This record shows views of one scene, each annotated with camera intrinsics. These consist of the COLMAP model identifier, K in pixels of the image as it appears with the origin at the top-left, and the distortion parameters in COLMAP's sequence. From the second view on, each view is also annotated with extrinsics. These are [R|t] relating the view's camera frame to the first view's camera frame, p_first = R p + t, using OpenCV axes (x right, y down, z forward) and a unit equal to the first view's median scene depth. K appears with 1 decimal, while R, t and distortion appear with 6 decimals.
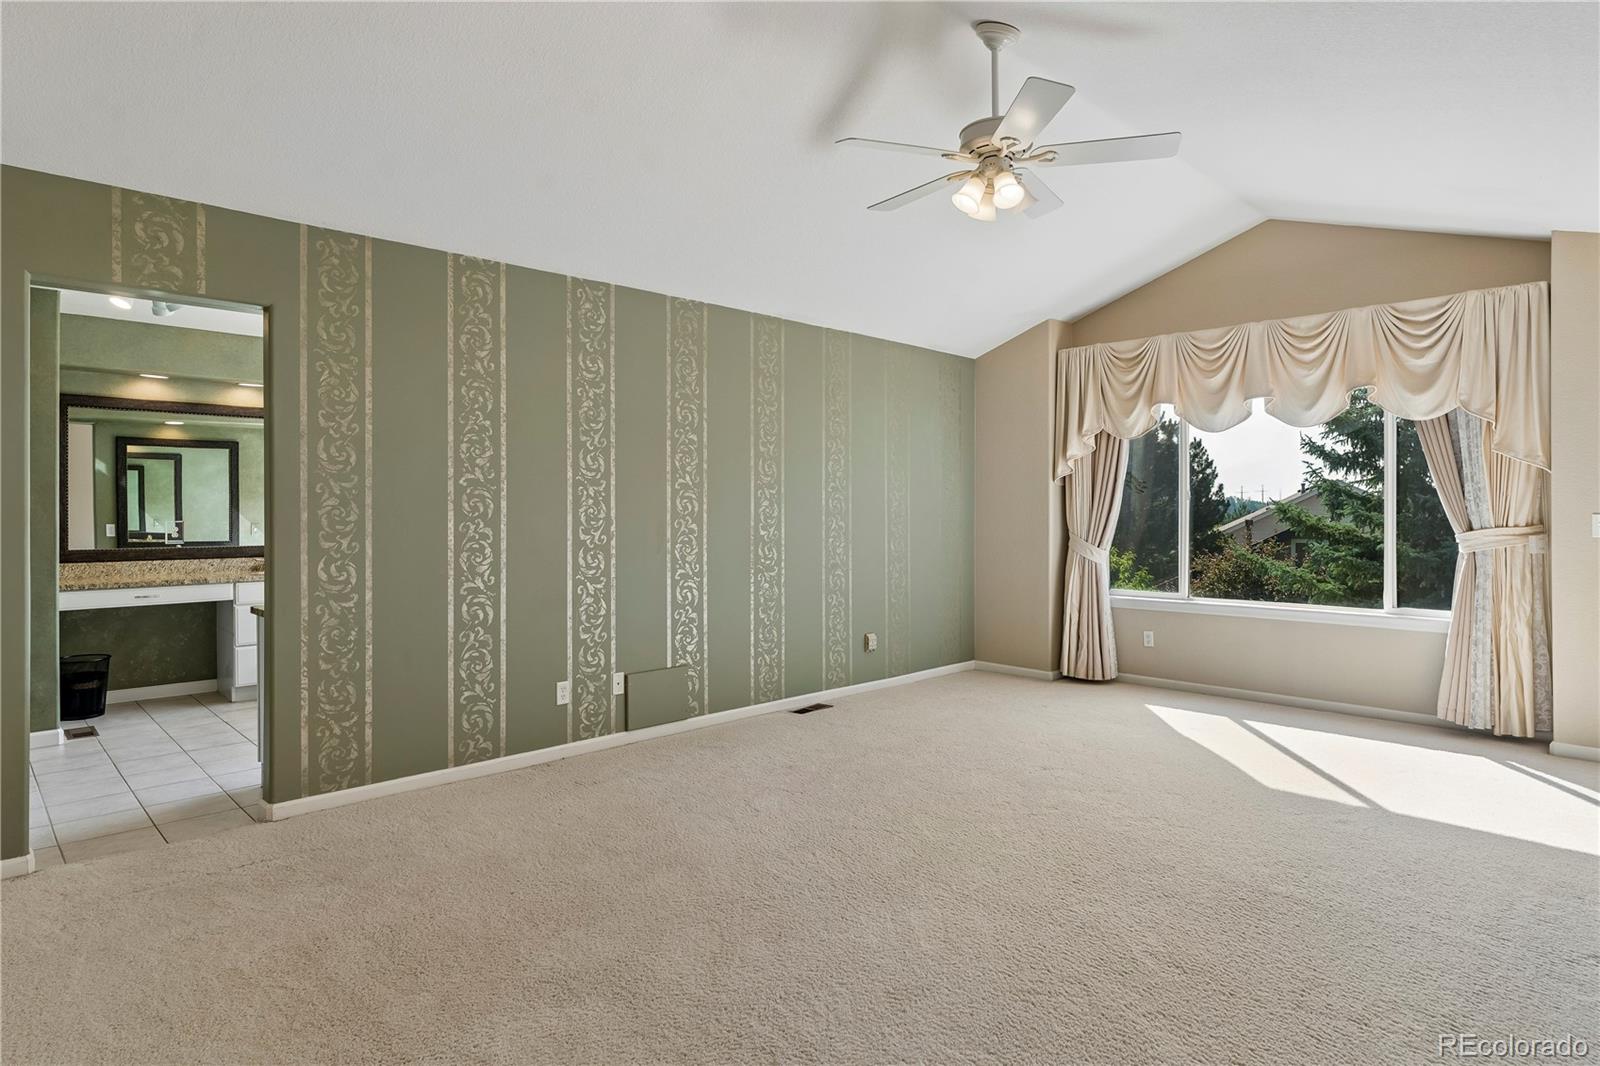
lens RADIAL K [[894.0, 0, 779.5], [0, 894.0, 508.3], [0, 0, 1]] dist [0.007454, 0.001357]
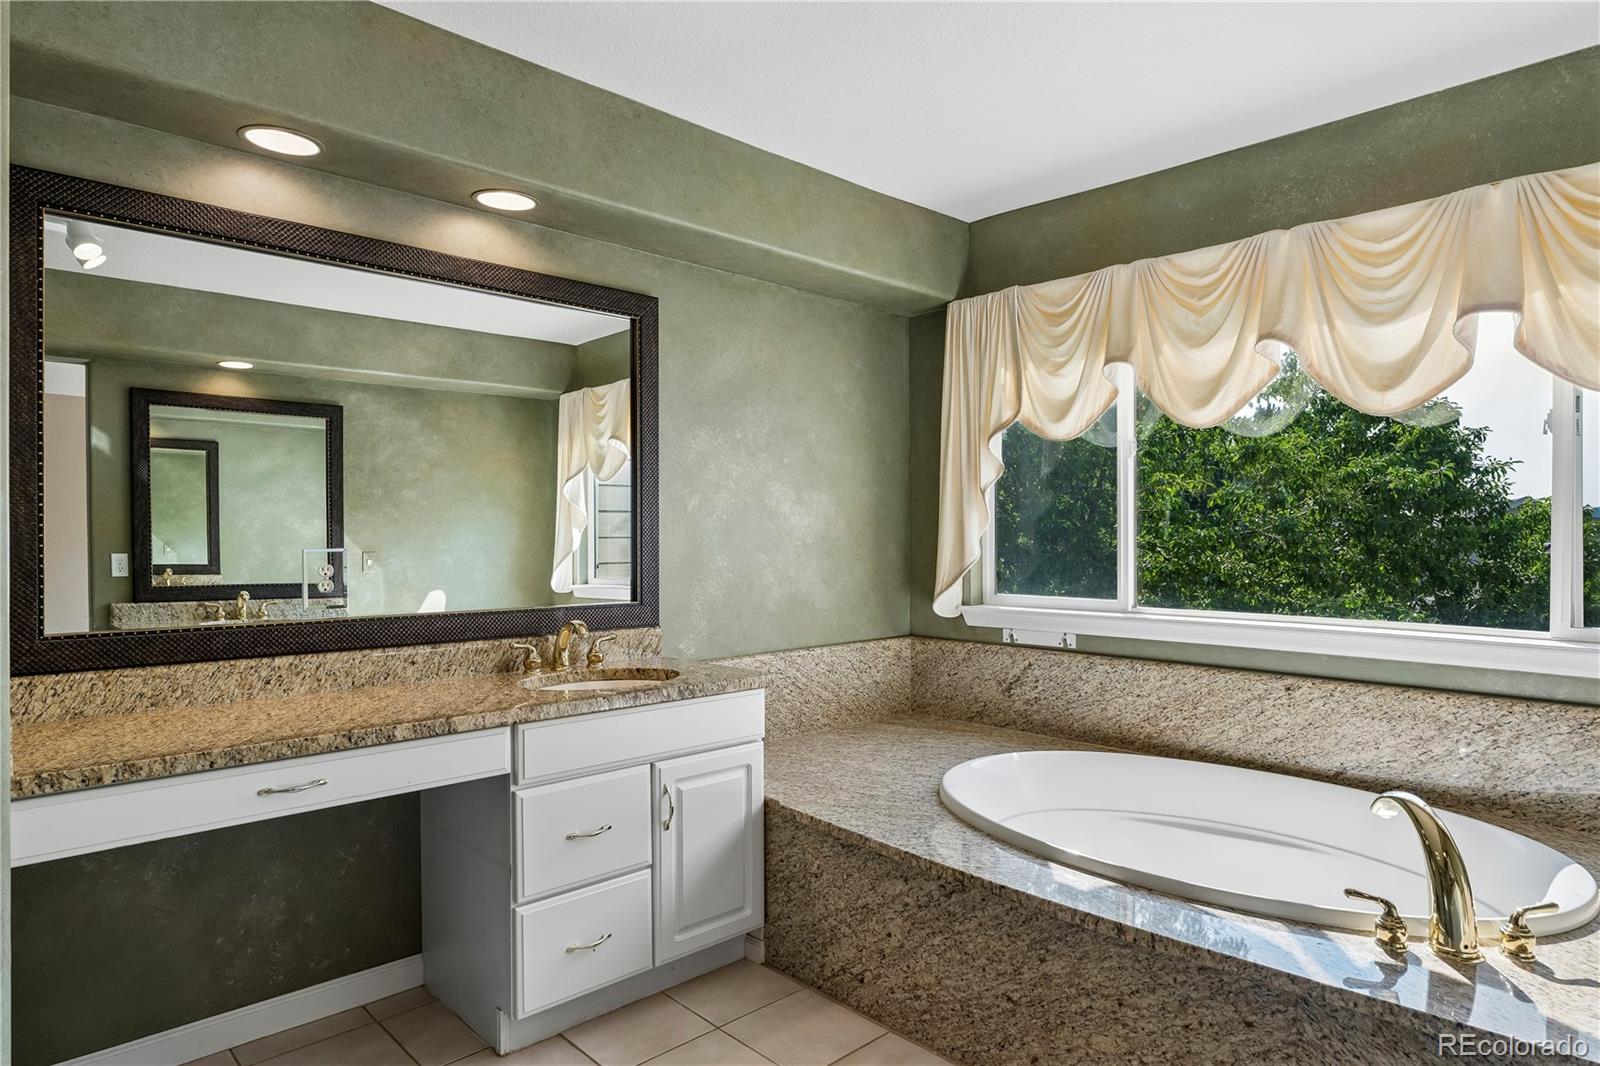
lens RADIAL K [[941.3, 0, 801.4], [0, 941.3, 536.8], [0, 0, 1]] dist [-0.001203, -0.000461]
pose [[0.999890, 0.001867, 0.014700, -0.468483], [-0.001910, 0.999994, 0.002888, 0.007541], [-0.014695, -0.002916, 0.999888, 0.588128]]
